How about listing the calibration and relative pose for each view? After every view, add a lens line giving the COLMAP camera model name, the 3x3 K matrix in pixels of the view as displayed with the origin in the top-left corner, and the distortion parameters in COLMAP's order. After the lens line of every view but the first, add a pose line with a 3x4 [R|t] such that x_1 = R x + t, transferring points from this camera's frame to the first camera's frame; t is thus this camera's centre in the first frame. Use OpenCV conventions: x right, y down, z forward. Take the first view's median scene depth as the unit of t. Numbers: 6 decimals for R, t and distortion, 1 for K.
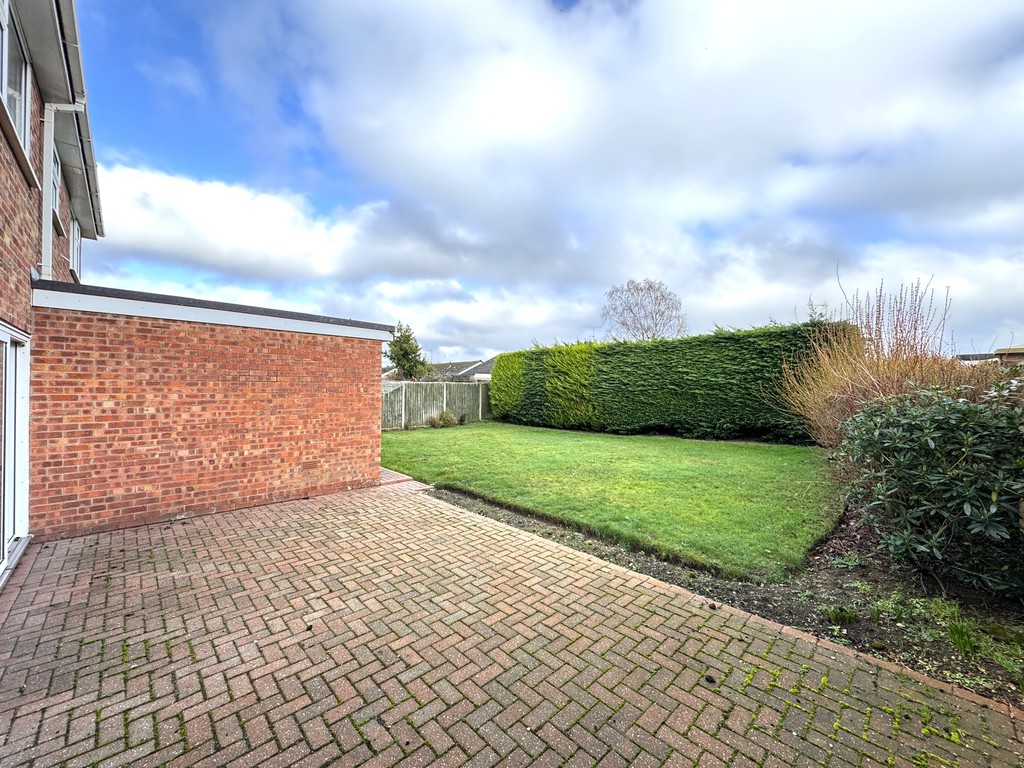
lens RADIAL K [[399.9, 0, 509.1], [0, 399.9, 385.5], [0, 0, 1]] dist [0.000871, -0.000021]
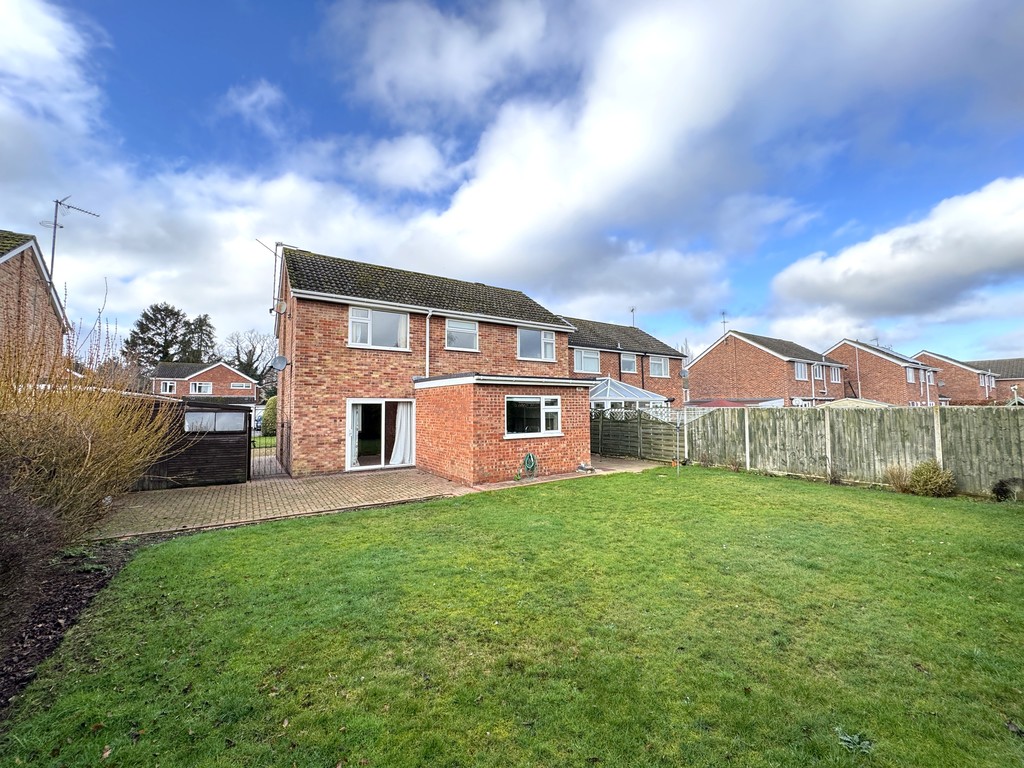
lens RADIAL K [[399.9, 0, 510.8], [0, 399.9, 384.4], [0, 0, 1]] dist [0.000871, -0.000021]
pose [[-0.156926, -0.064365, -0.985511, 0.440535], [0.007336, 0.997771, -0.066334, -0.006516], [0.987583, -0.017639, -0.156104, 0.571768]]
